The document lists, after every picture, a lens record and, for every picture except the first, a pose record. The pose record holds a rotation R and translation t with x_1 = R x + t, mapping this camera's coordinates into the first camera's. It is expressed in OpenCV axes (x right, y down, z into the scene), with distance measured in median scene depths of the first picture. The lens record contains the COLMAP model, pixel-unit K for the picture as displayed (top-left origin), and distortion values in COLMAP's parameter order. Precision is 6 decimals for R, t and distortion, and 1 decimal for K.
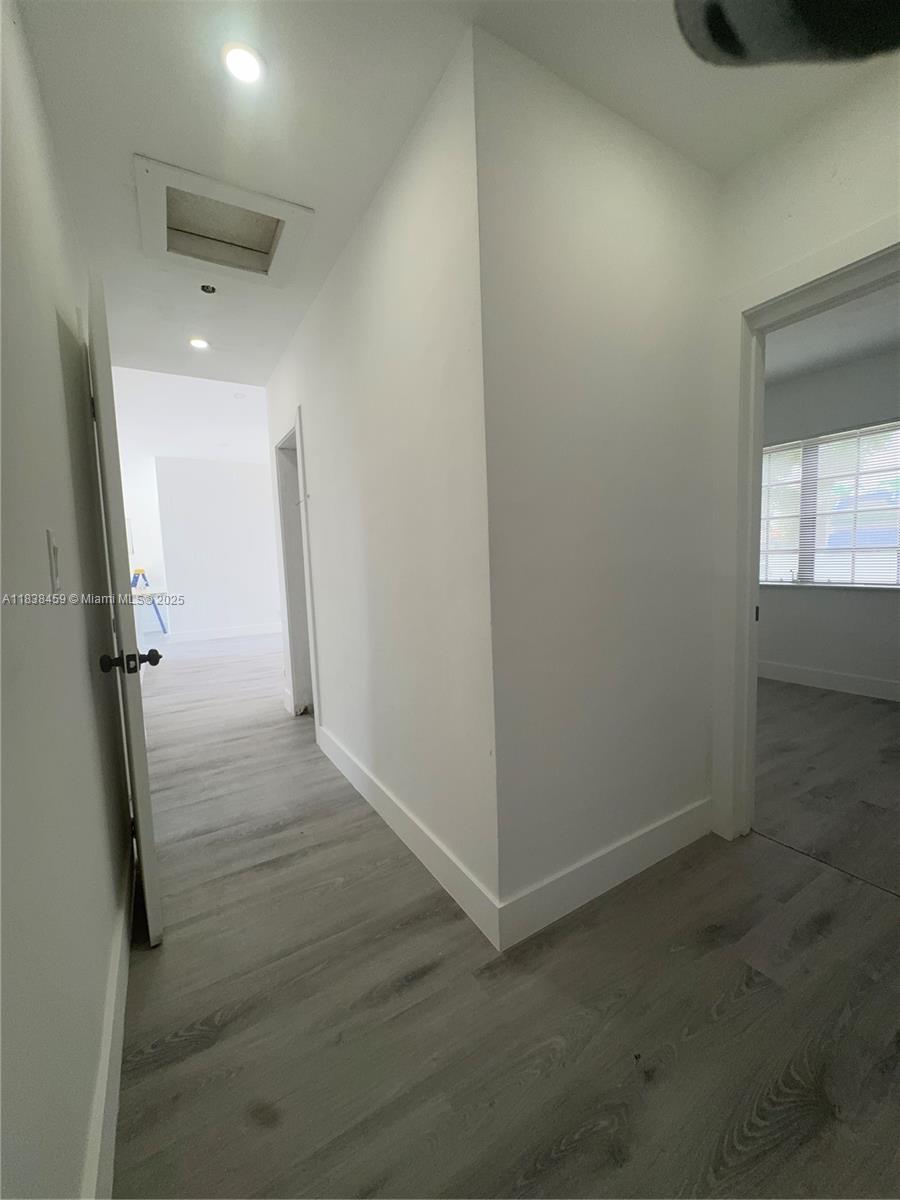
lens RADIAL K [[480.8, 0, 450.2], [0, 480.8, 599.6], [0, 0, 1]] dist [-0.003080, 0.000145]
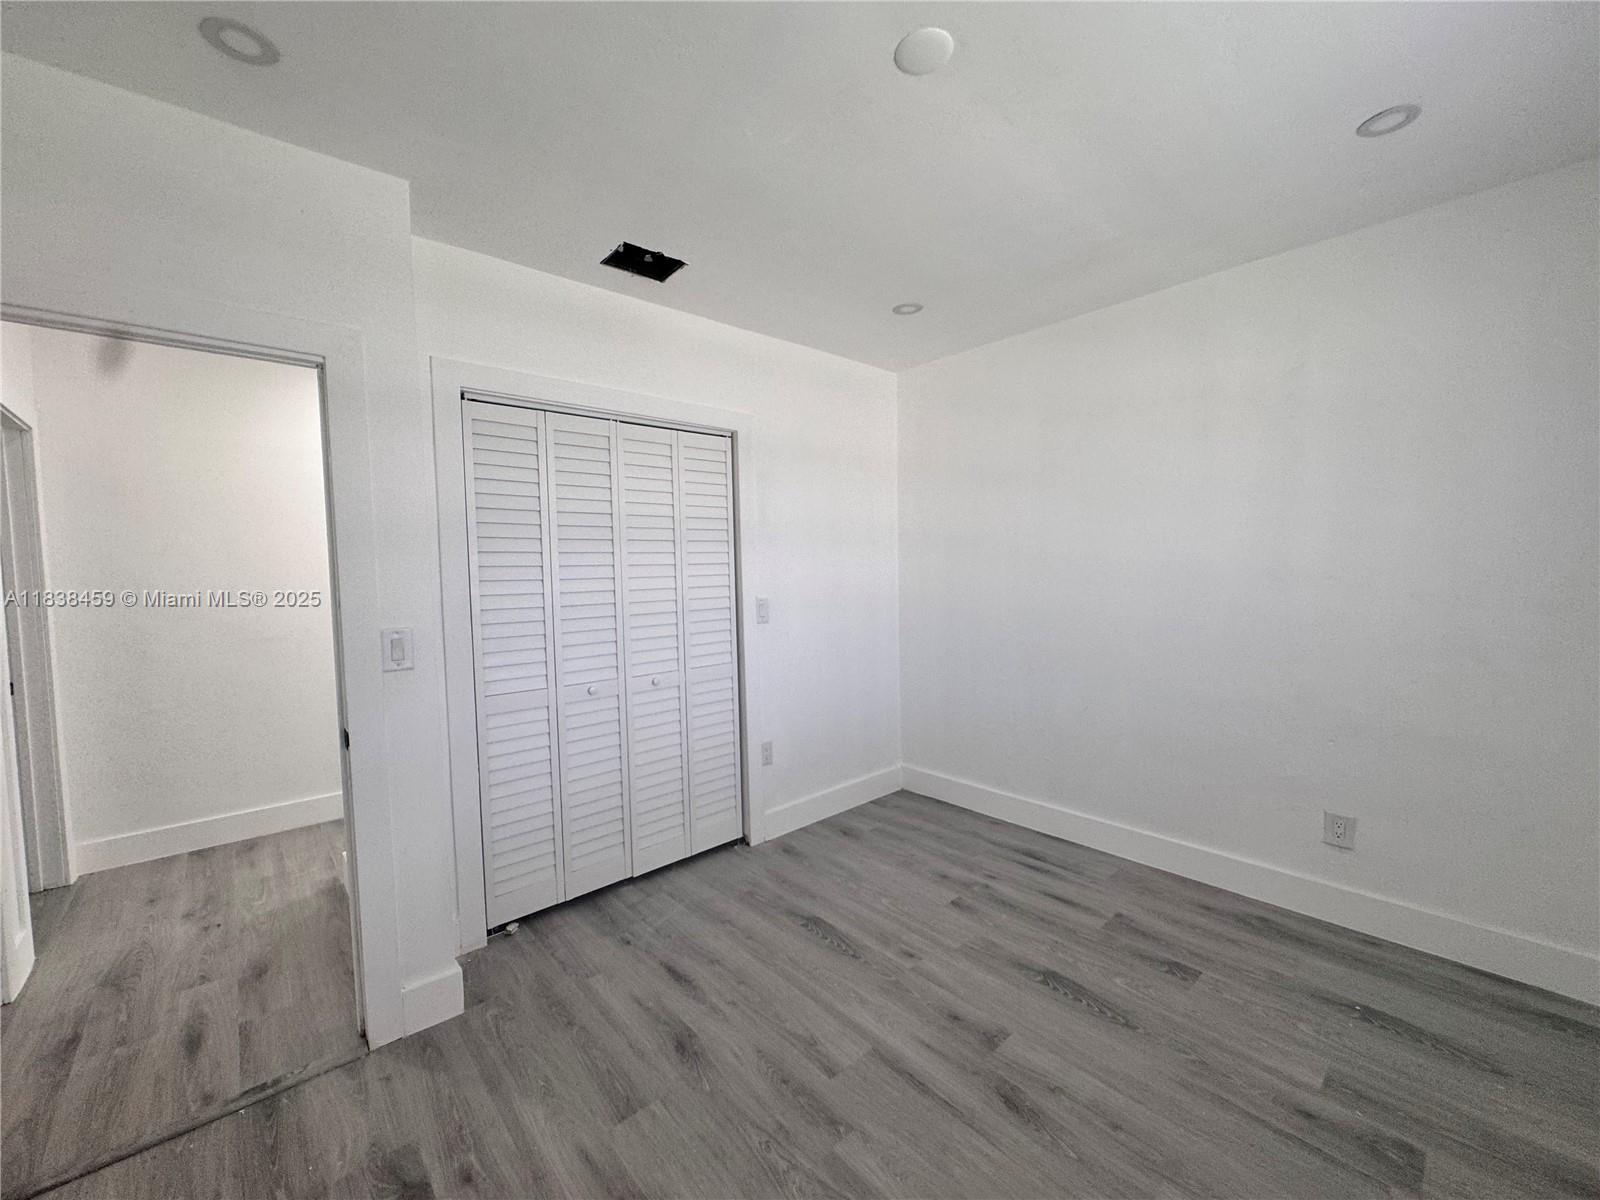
lens RADIAL K [[641.1, 0, 799.6], [0, 641.1, 600.5], [0, 0, 1]] dist [-0.003080, 0.000145]
pose [[0.180633, 0.087630, -0.979639, 2.345341], [-0.082791, 0.993843, 0.073635, -0.438151], [0.980060, 0.067804, 0.186776, 2.042837]]
